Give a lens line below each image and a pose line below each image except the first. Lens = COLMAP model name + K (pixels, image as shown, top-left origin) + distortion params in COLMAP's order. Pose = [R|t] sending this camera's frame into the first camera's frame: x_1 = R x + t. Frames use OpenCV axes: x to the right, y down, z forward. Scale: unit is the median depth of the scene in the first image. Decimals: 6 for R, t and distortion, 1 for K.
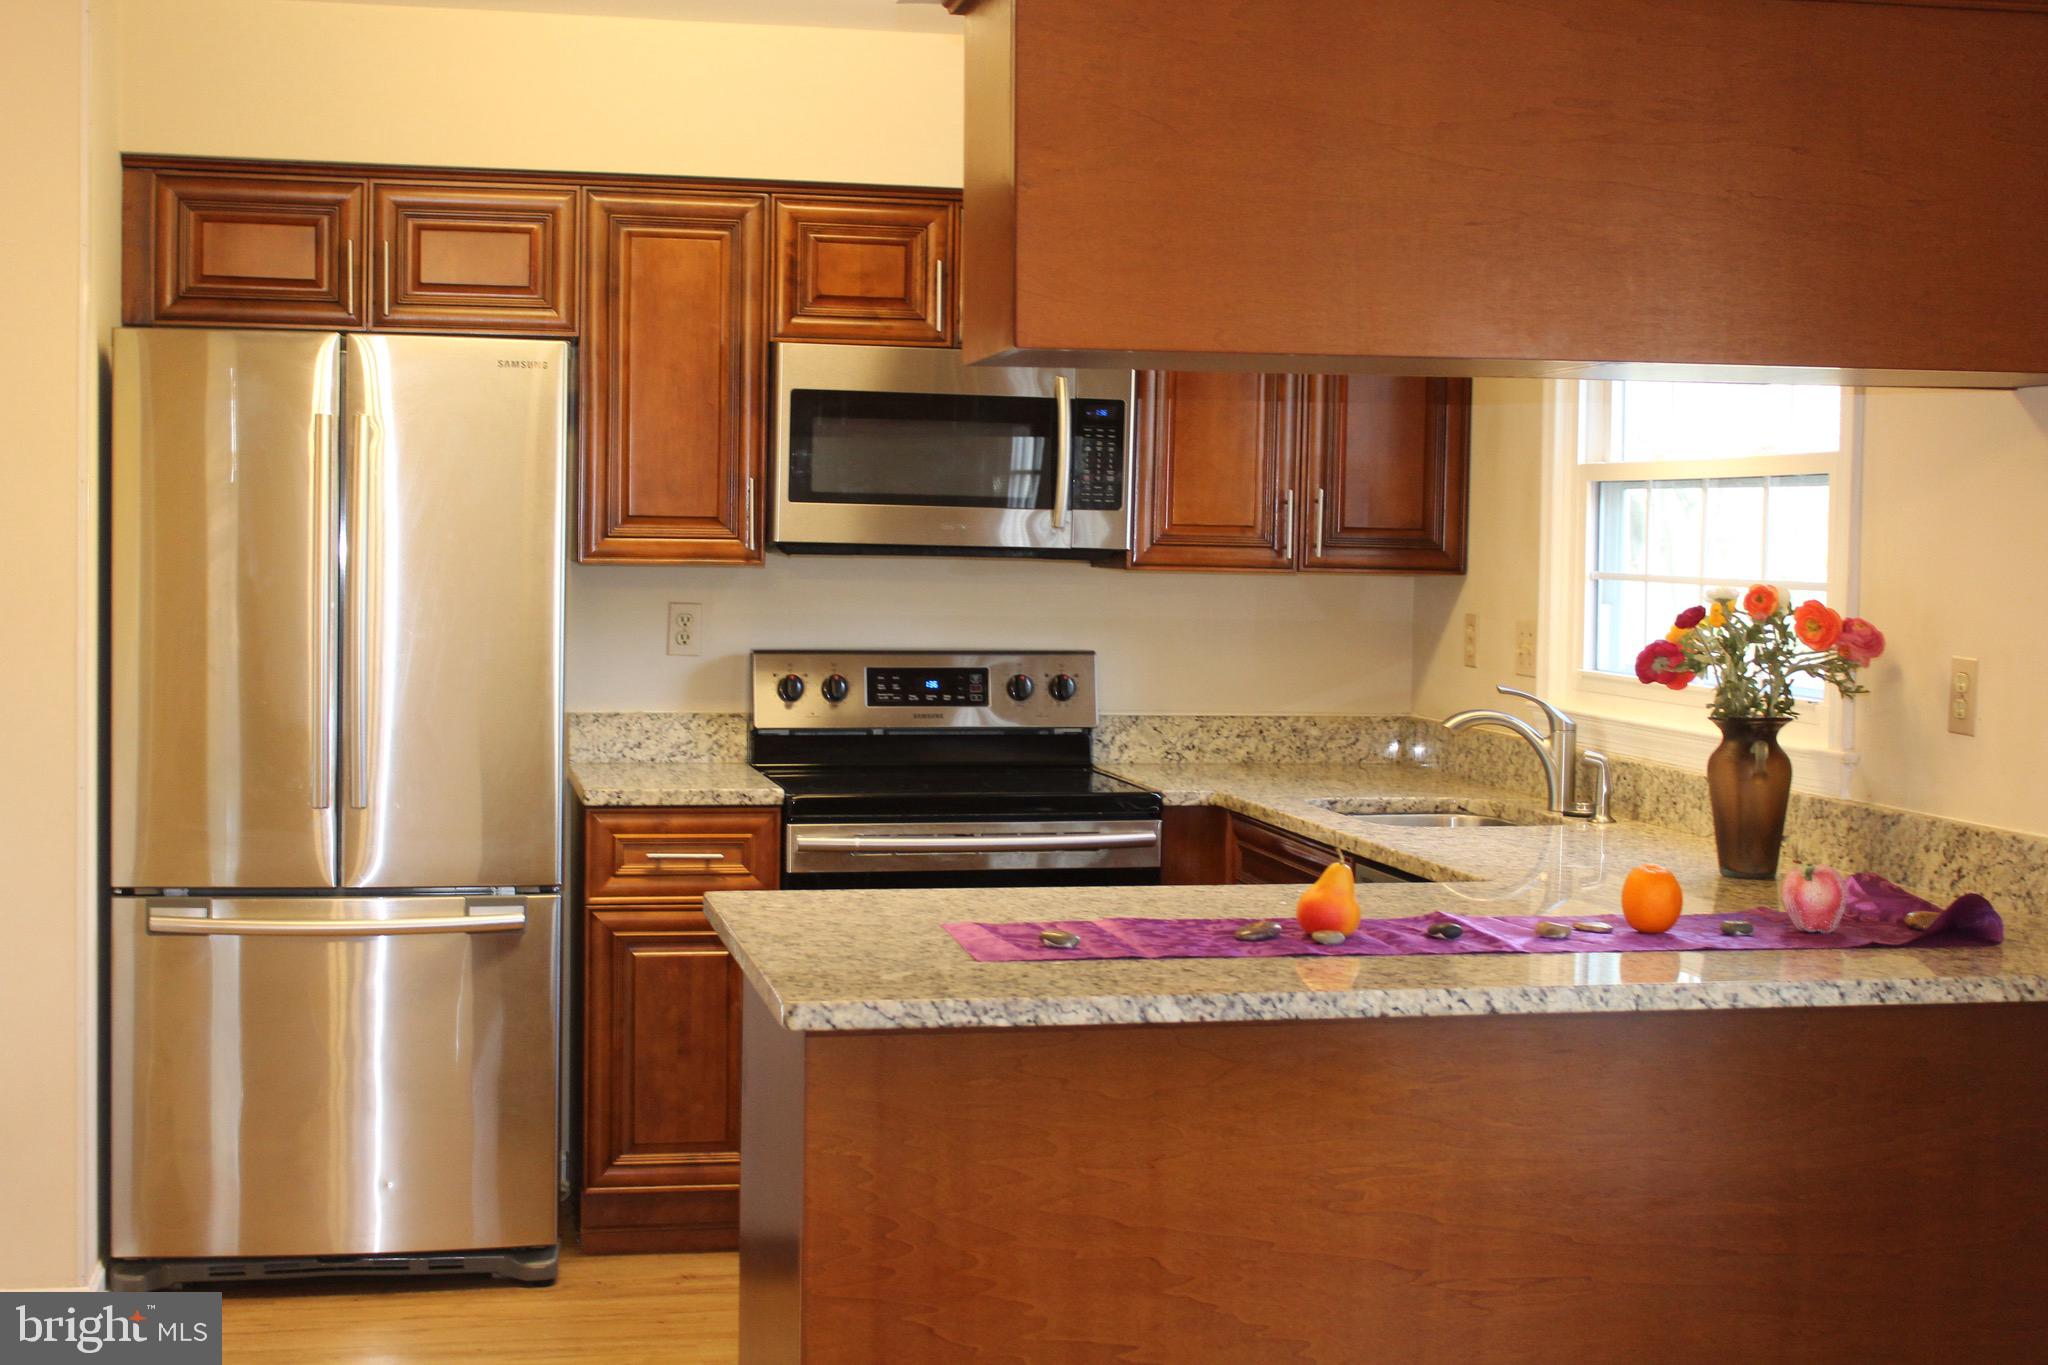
lens RADIAL K [[2710.2, 0, 1024.0], [0, 2710.2, 682.5], [0, 0, 1]] dist [-0.052173, 0.057084]
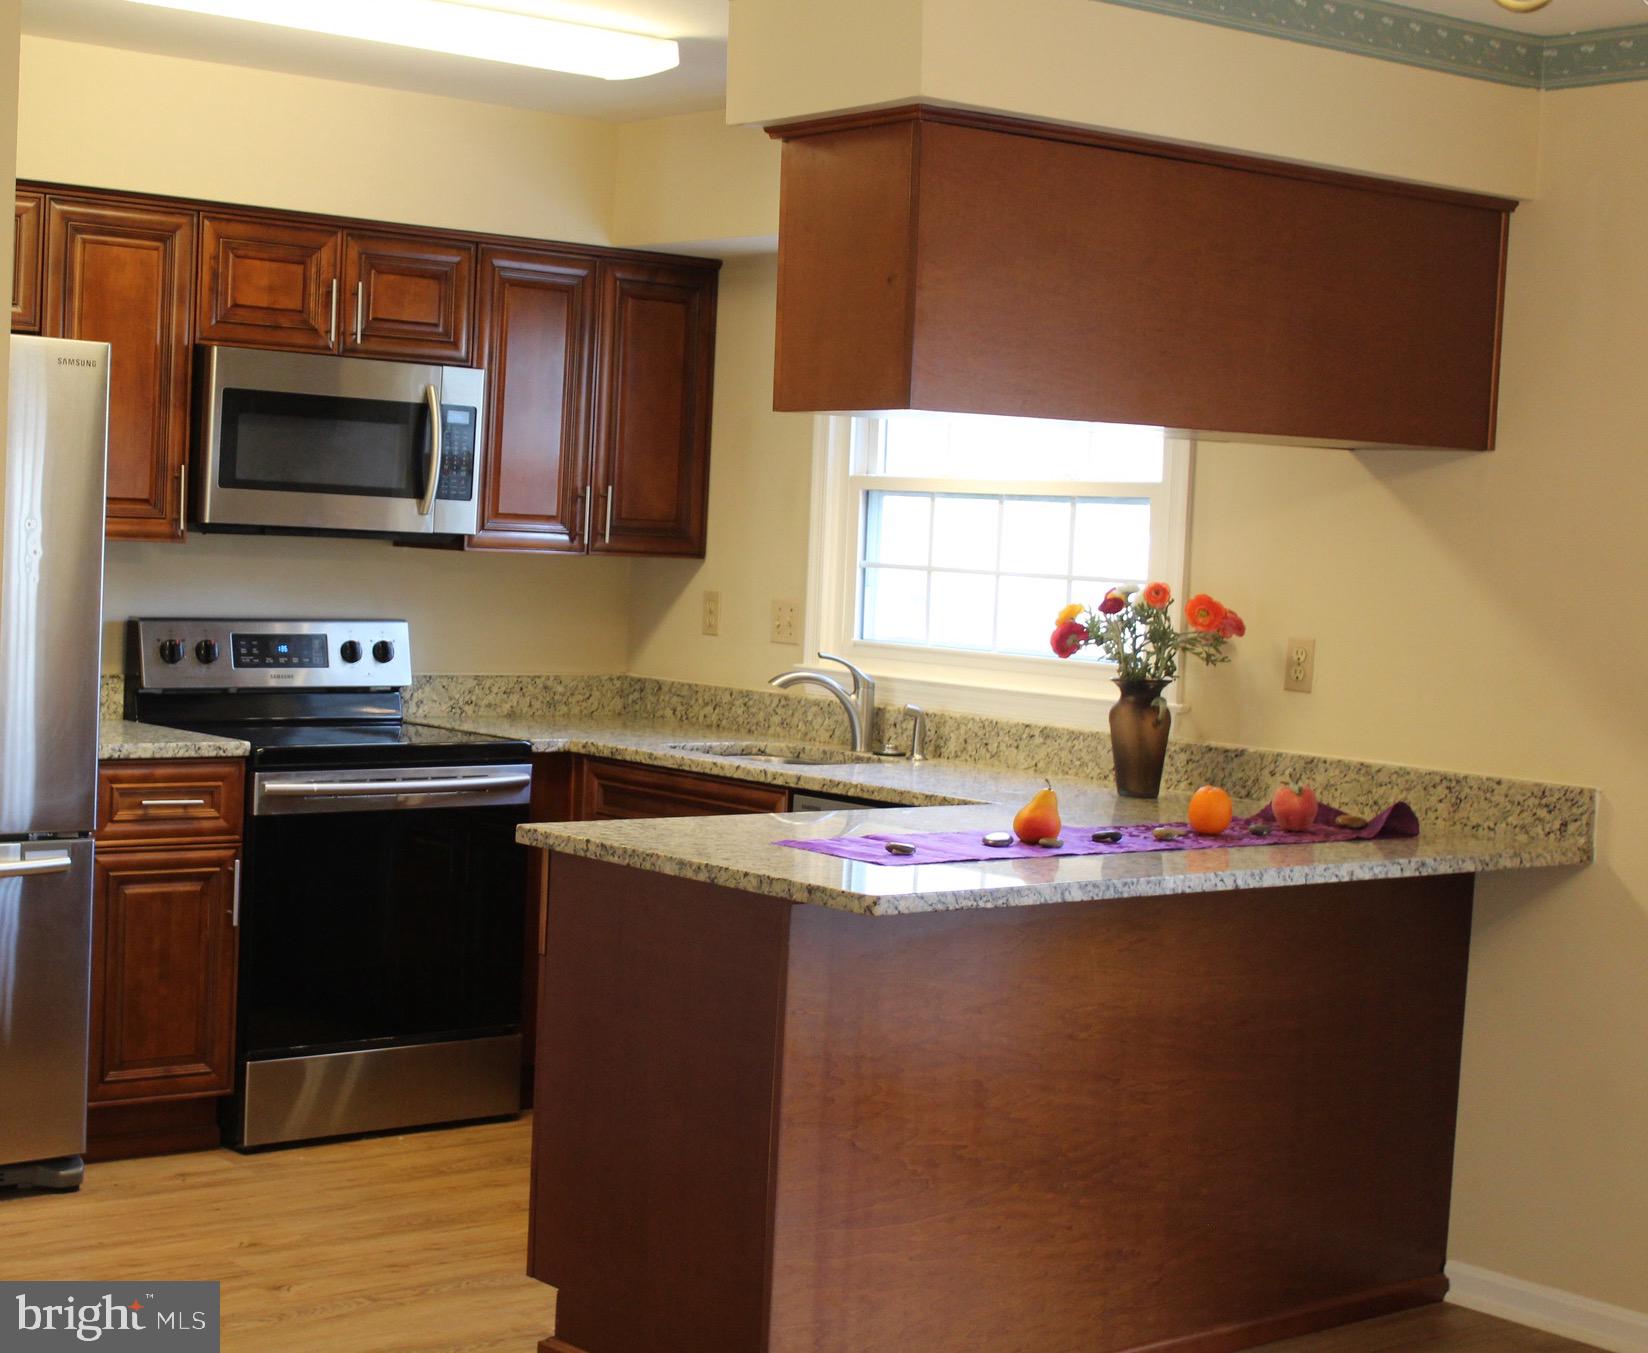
lens RADIAL K [[2706.1, 0, 637.8], [0, 2706.1, 670.6], [0, 0, 1]] dist [-0.022388, -0.054256]
pose [[0.905917, -0.001341, 0.423453, -0.426793], [-0.004993, 0.999892, 0.013849, -0.007348], [-0.423426, -0.014660, 0.905812, -0.100032]]
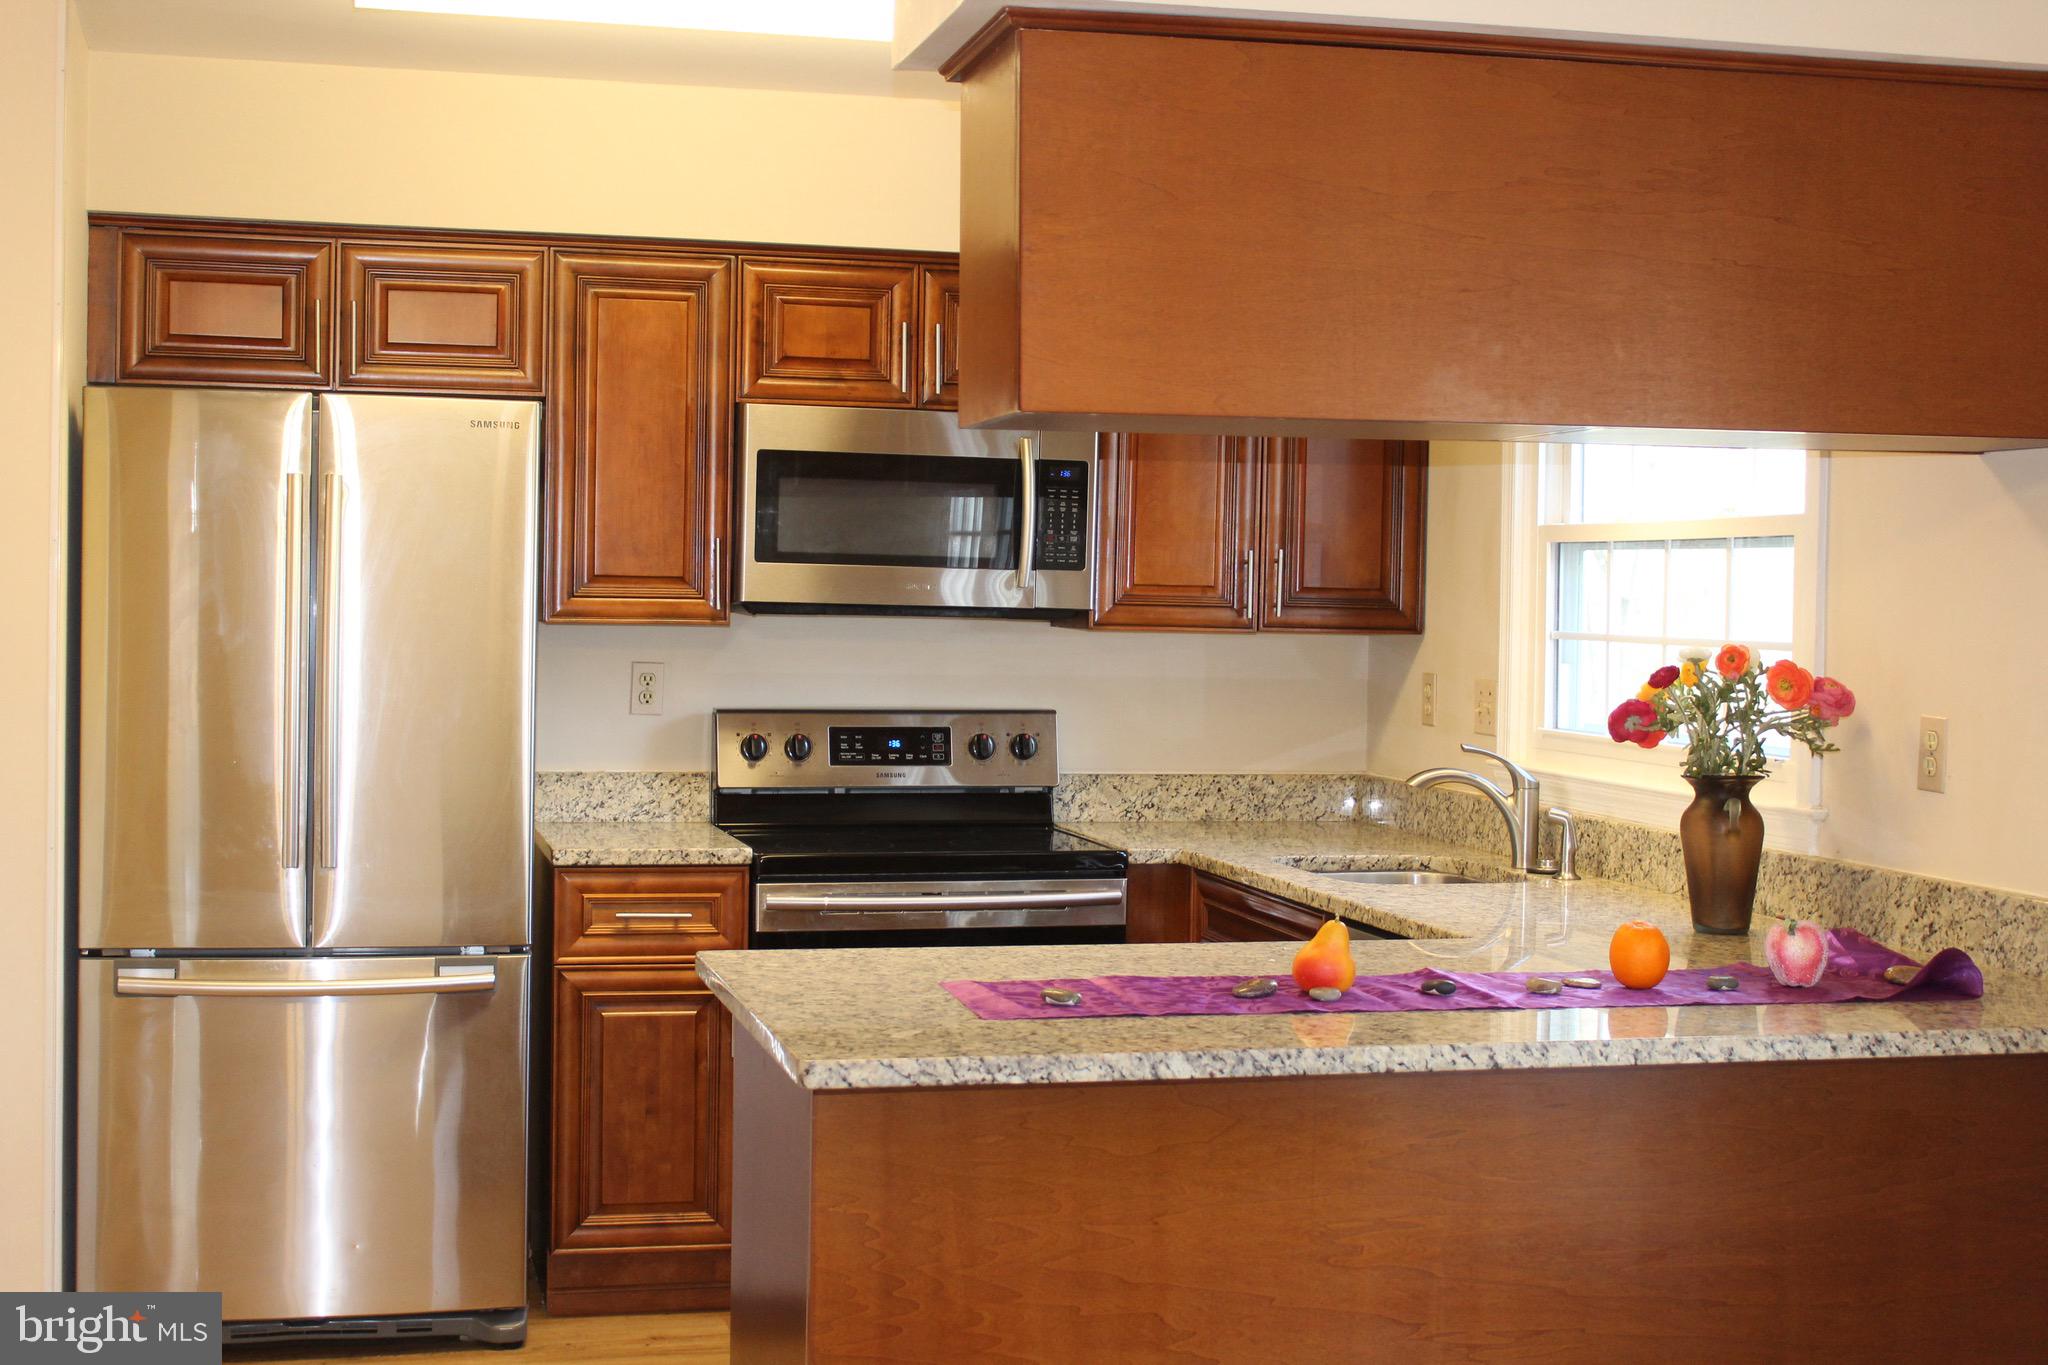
lens RADIAL K [[2710.2, 0, 1024.0], [0, 2710.2, 682.5], [0, 0, 1]] dist [-0.052173, 0.057084]
pose [[0.999455, -0.000422, 0.033011, -0.021511], [0.001128, 0.999771, -0.021368, -0.000438], [-0.032994, 0.021393, 0.999227, -0.005521]]
